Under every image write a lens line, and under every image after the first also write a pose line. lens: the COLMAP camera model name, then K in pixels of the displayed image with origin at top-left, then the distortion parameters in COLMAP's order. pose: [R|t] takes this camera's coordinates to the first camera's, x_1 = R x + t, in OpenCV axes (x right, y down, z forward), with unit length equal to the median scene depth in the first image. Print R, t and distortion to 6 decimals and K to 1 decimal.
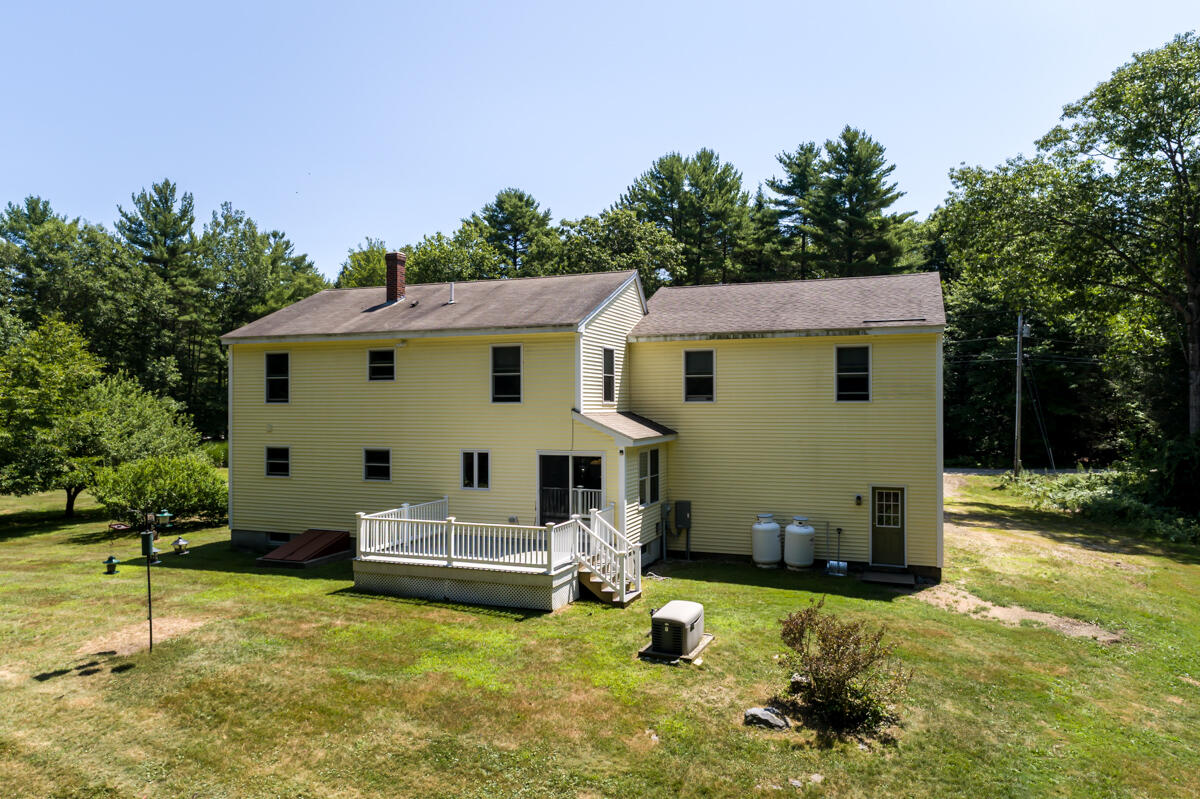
lens RADIAL K [[829.6, 0, 600.0], [0, 829.6, 399.5], [0, 0, 1]] dist [-0.000435, 0.009602]
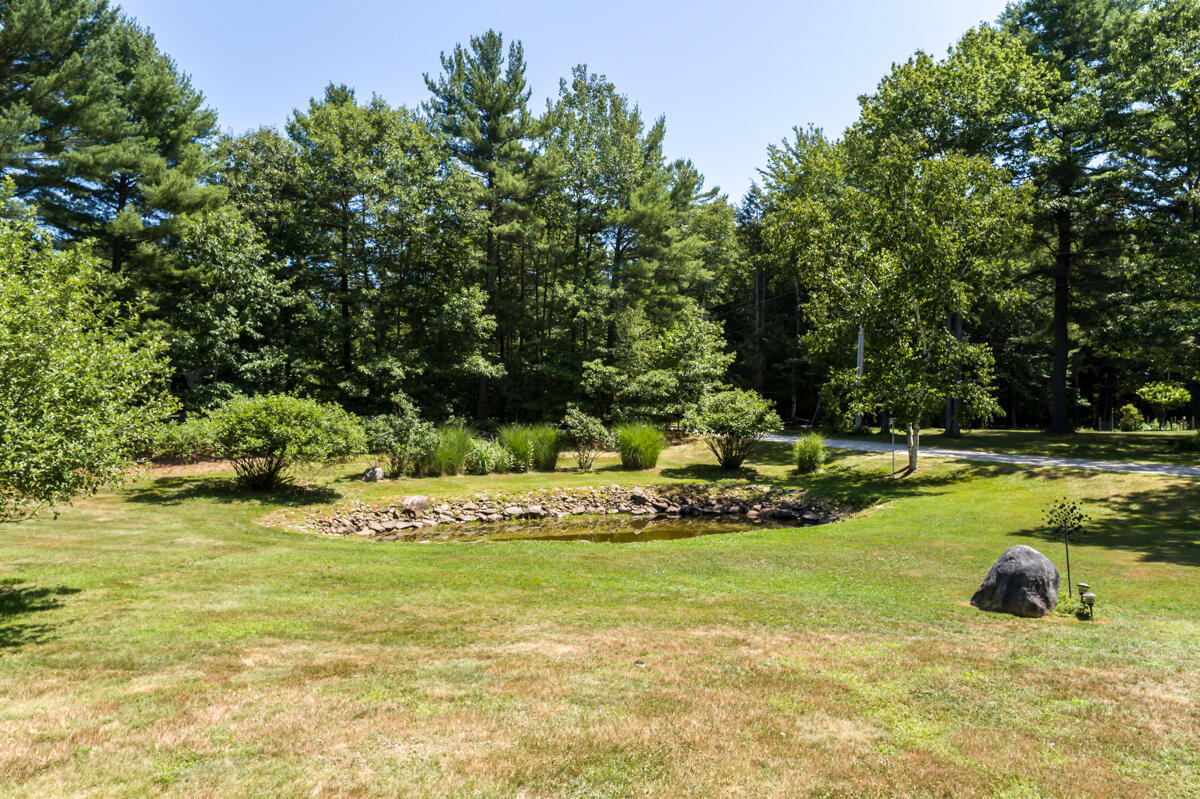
lens RADIAL K [[829.6, 0, 600.0], [0, 829.6, 399.5], [0, 0, 1]] dist [-0.000435, 0.009602]
pose [[0.863862, -0.008632, -0.503654, -0.118817], [-0.002291, 0.999775, -0.021065, 0.042682], [0.503723, 0.019351, 0.863648, 0.486922]]
